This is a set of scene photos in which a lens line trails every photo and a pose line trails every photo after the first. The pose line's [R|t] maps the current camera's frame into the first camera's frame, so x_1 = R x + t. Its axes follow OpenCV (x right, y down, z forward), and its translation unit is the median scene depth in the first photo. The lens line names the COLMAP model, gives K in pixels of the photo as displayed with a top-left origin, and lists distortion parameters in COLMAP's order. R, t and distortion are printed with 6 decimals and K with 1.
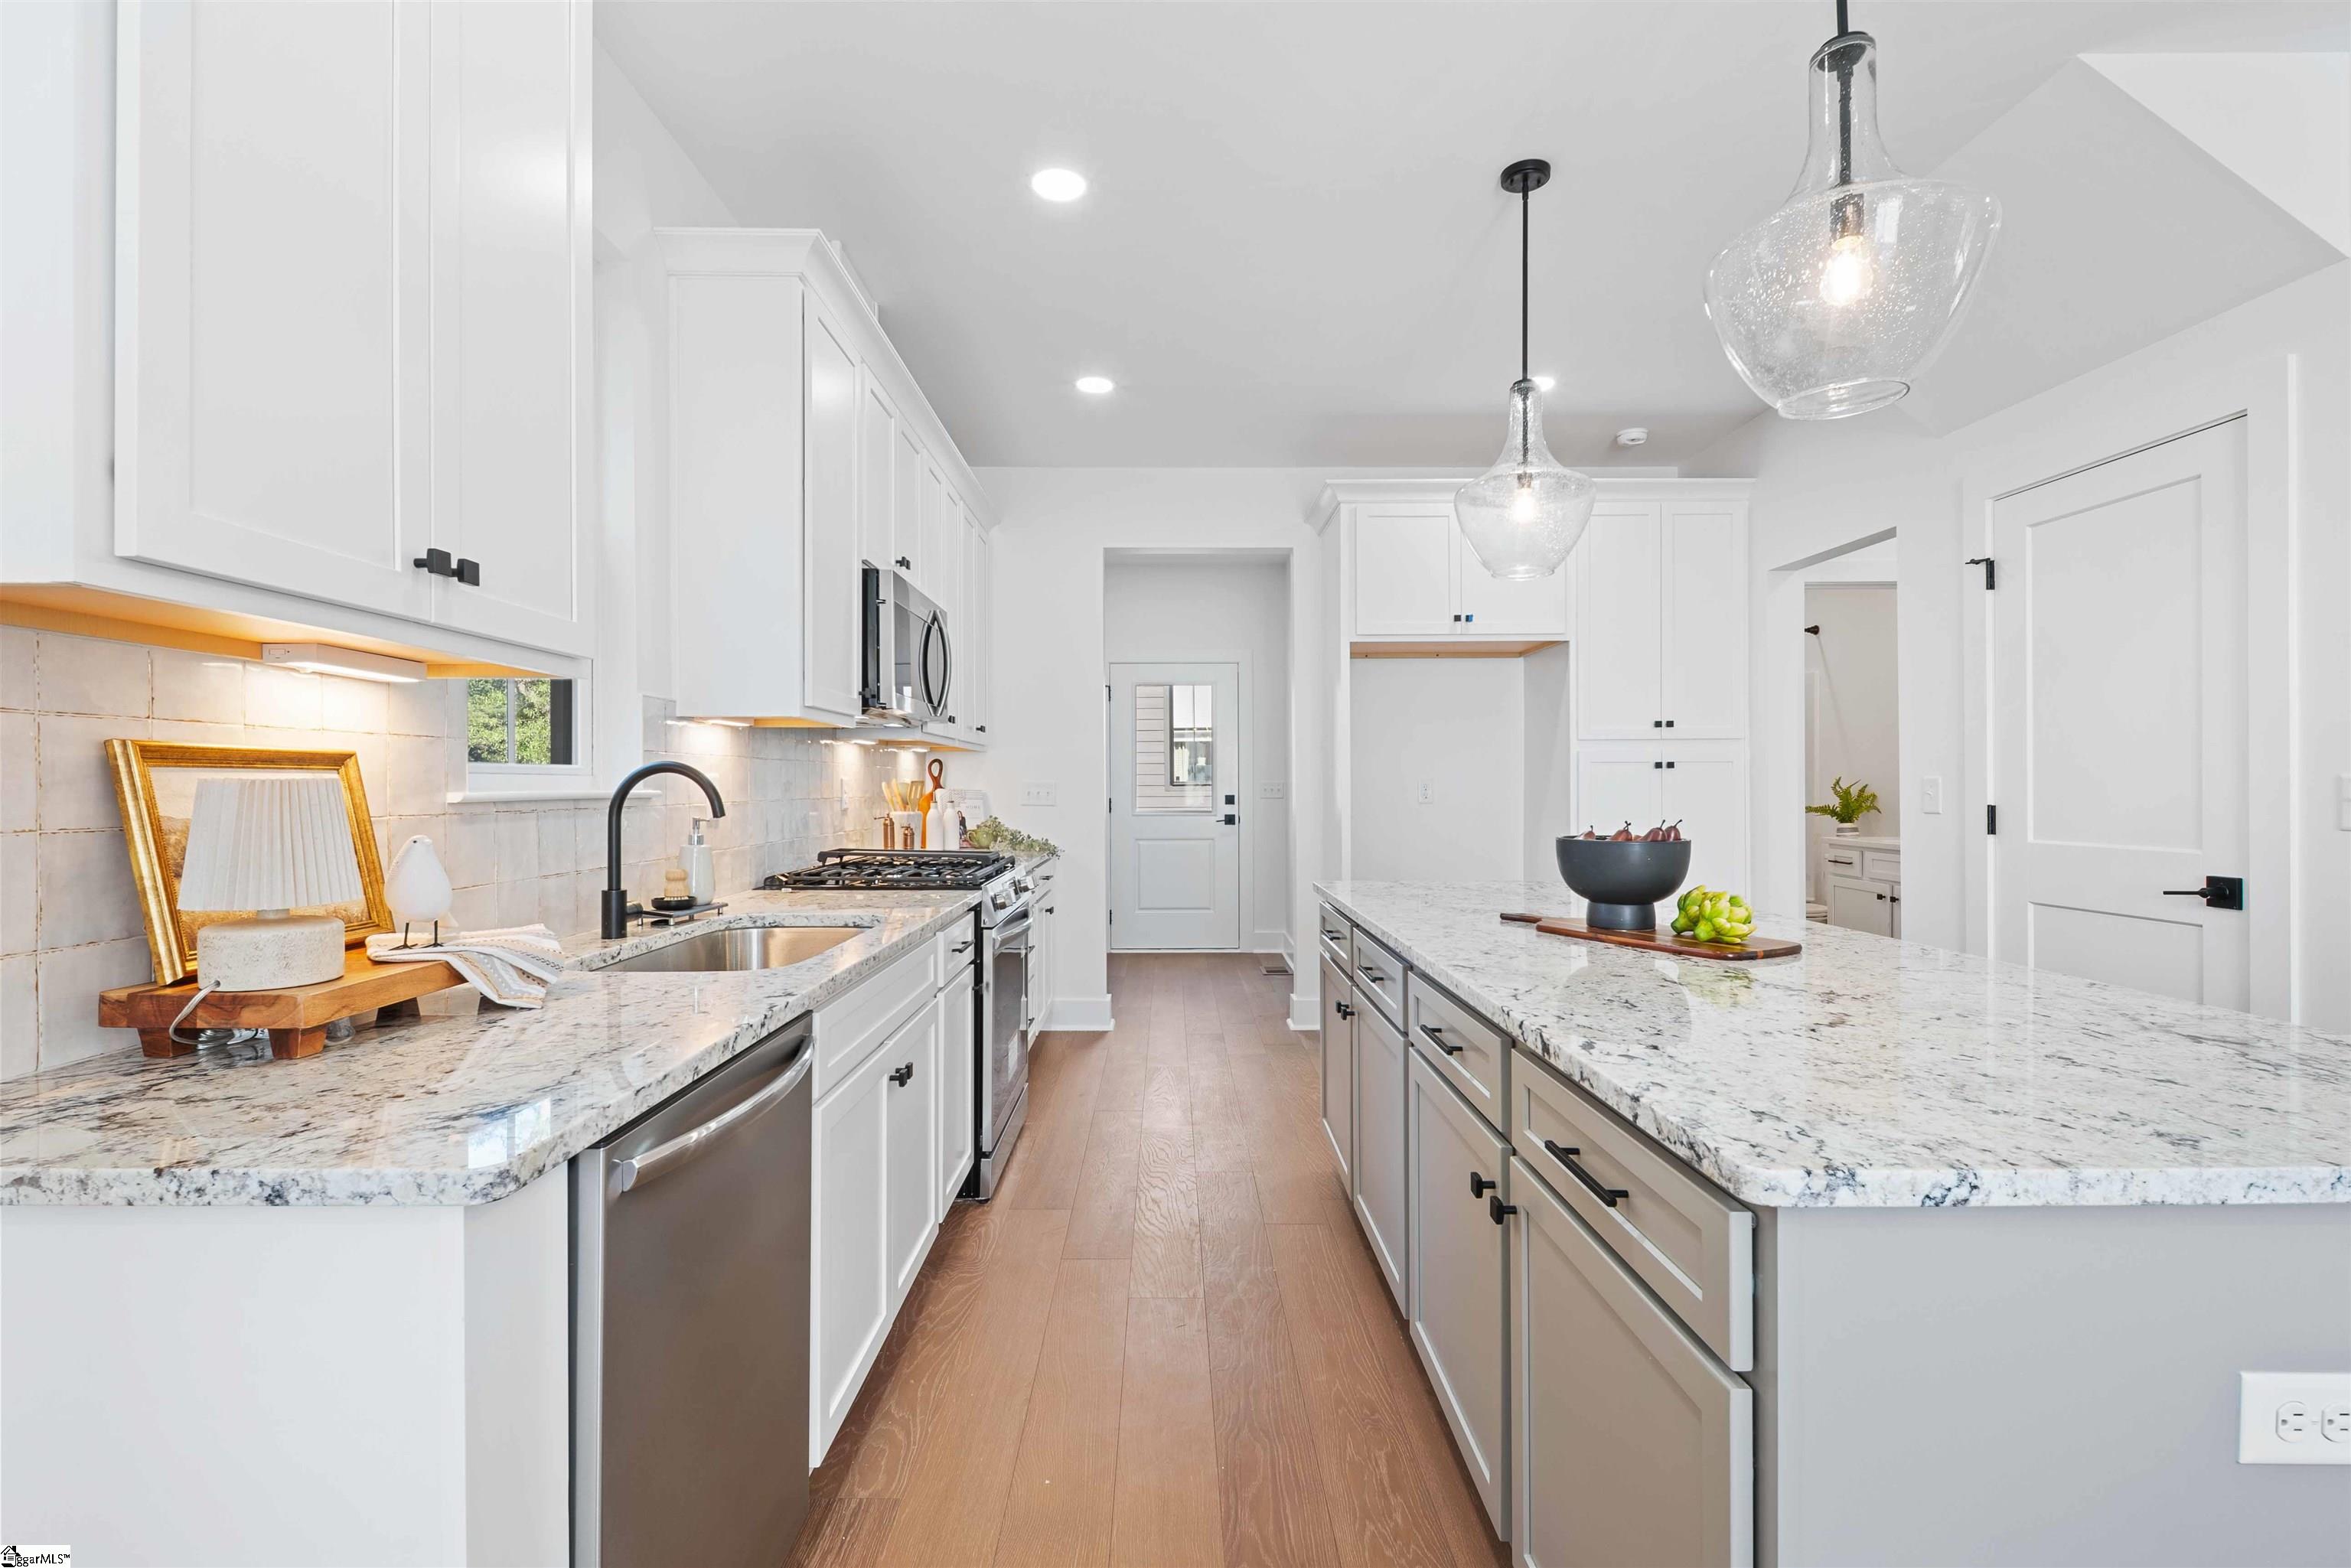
lens RADIAL K [[1057.0, 0, 1173.8], [0, 1057.0, 789.7], [0, 0, 1]] dist [-0.001790, -0.000114]
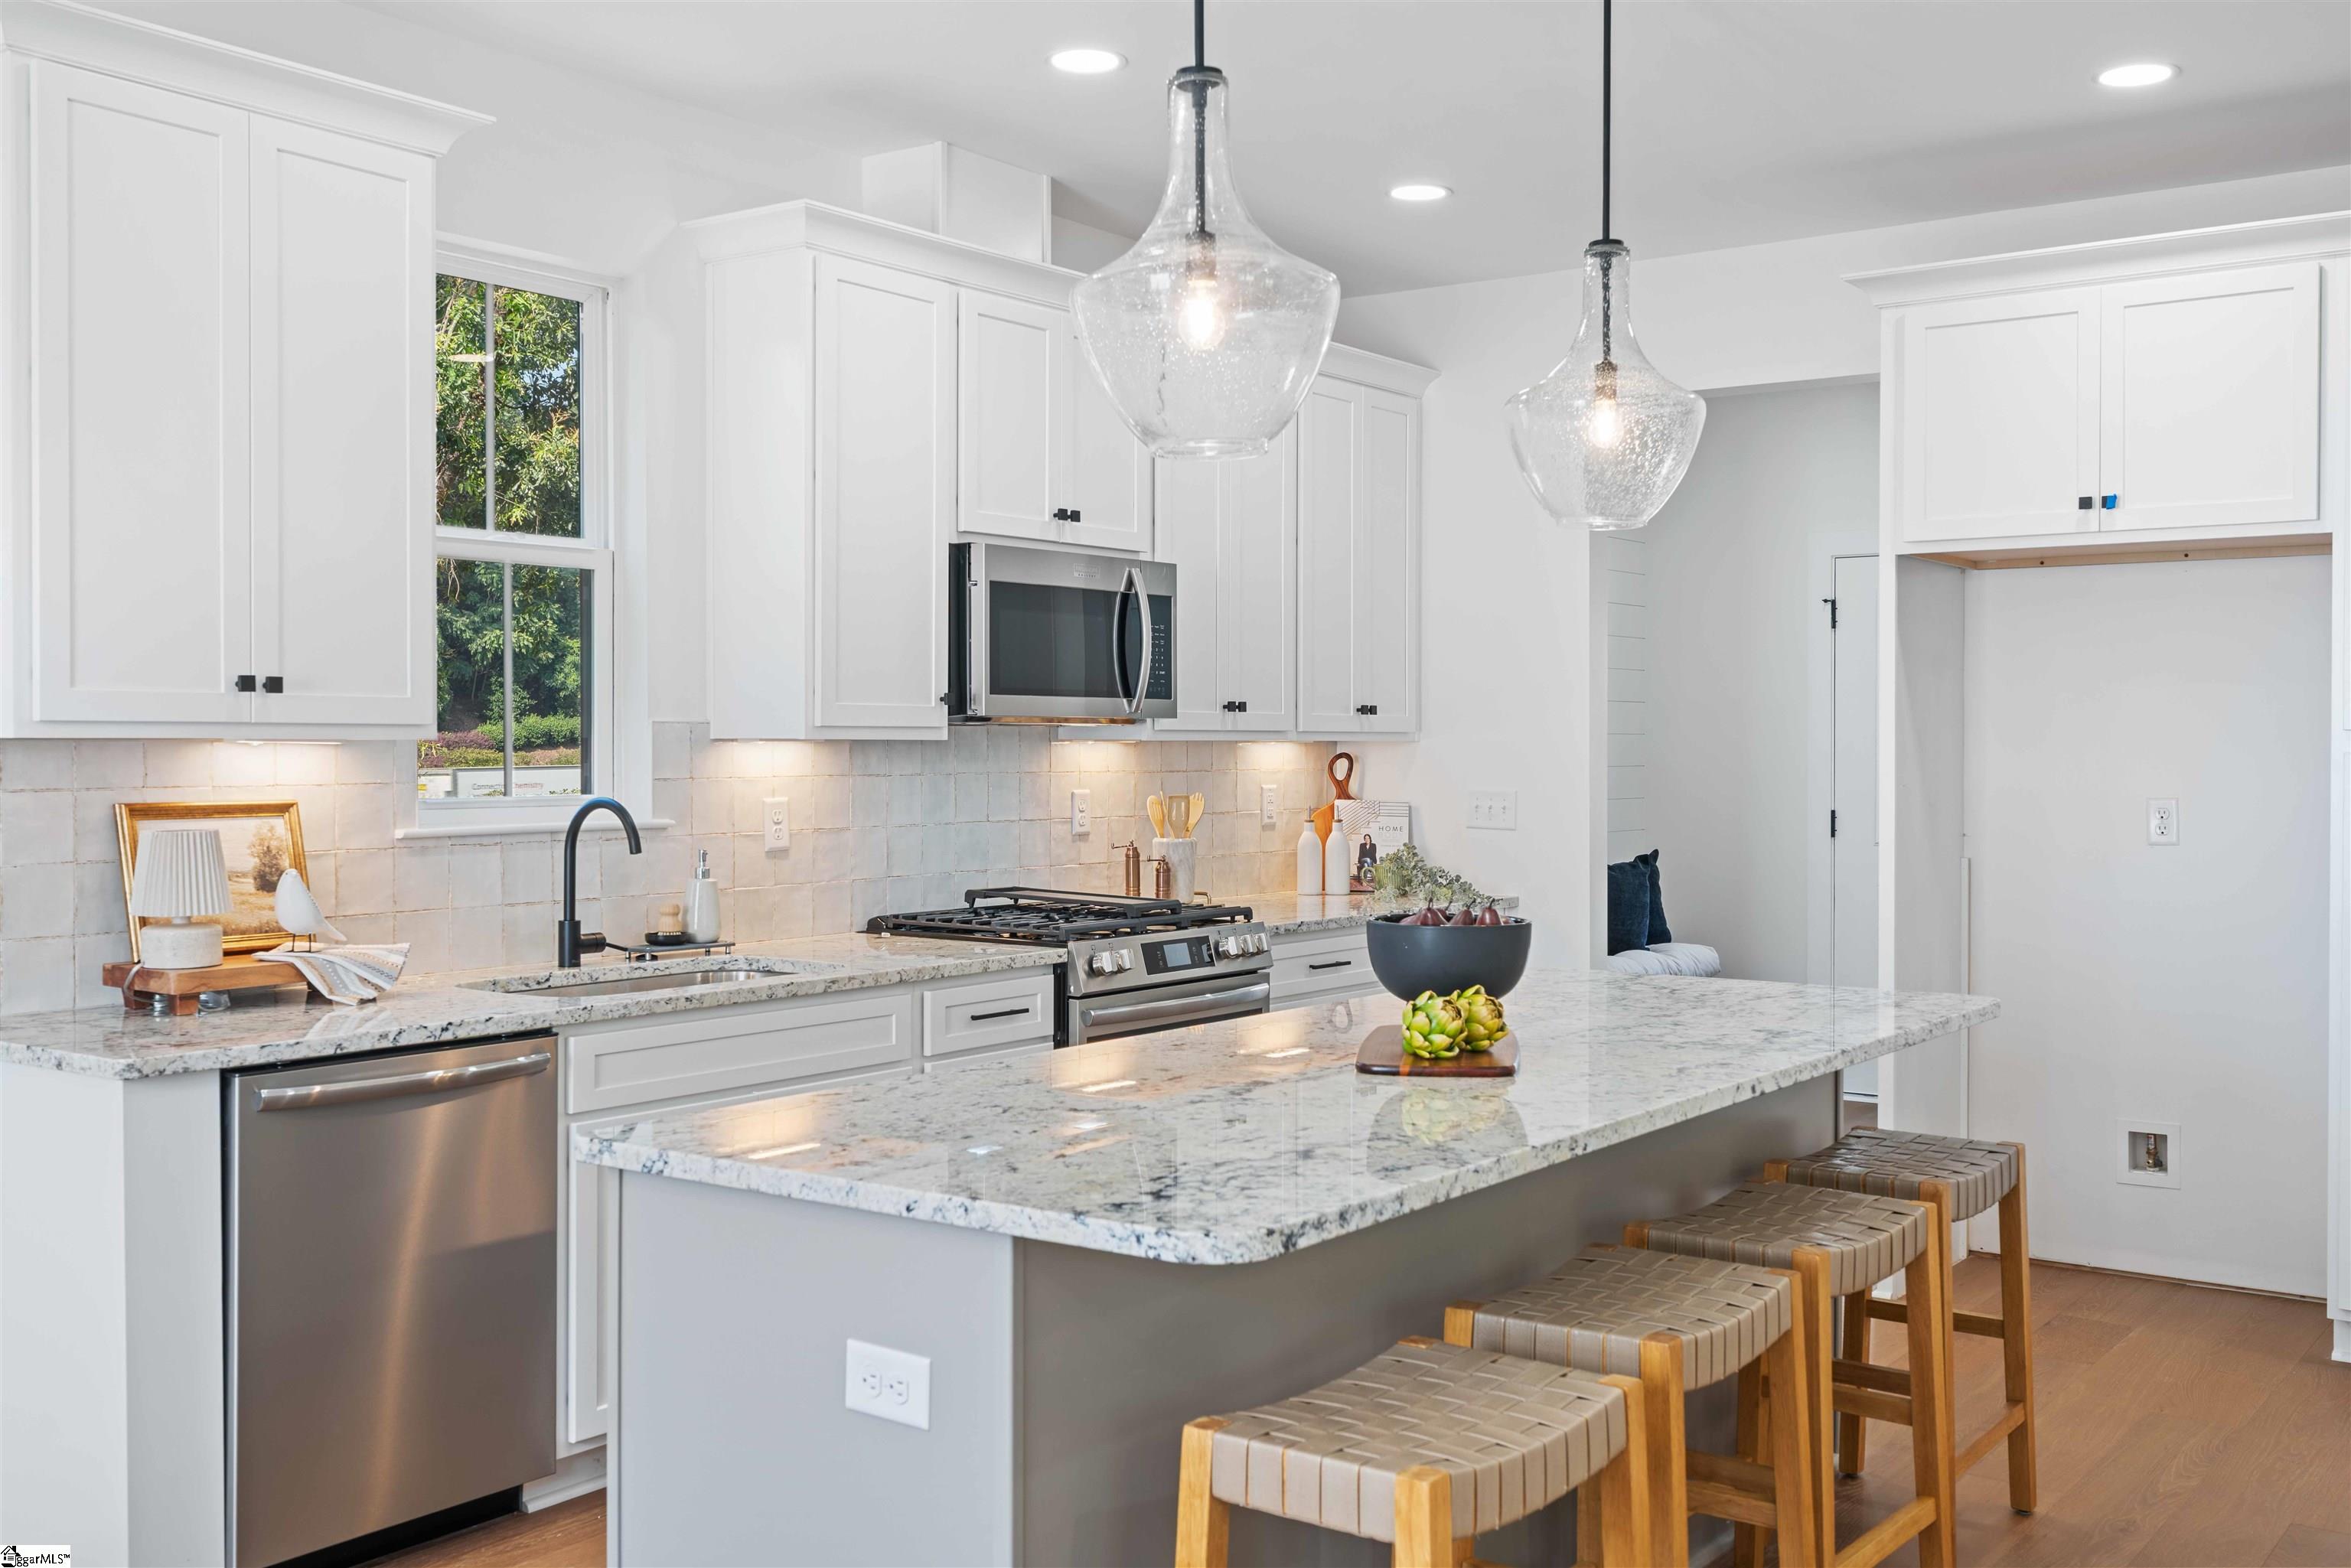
lens RADIAL K [[2243.8, 0, 1175.9], [0, 2243.8, 770.6], [0, 0, 1]] dist [0.008050, 0.000000]
pose [[0.804568, 0.009914, -0.593778, 1.263918], [-0.004972, 0.999938, 0.009958, -0.077563], [0.593840, -0.005059, 0.804567, -0.422835]]
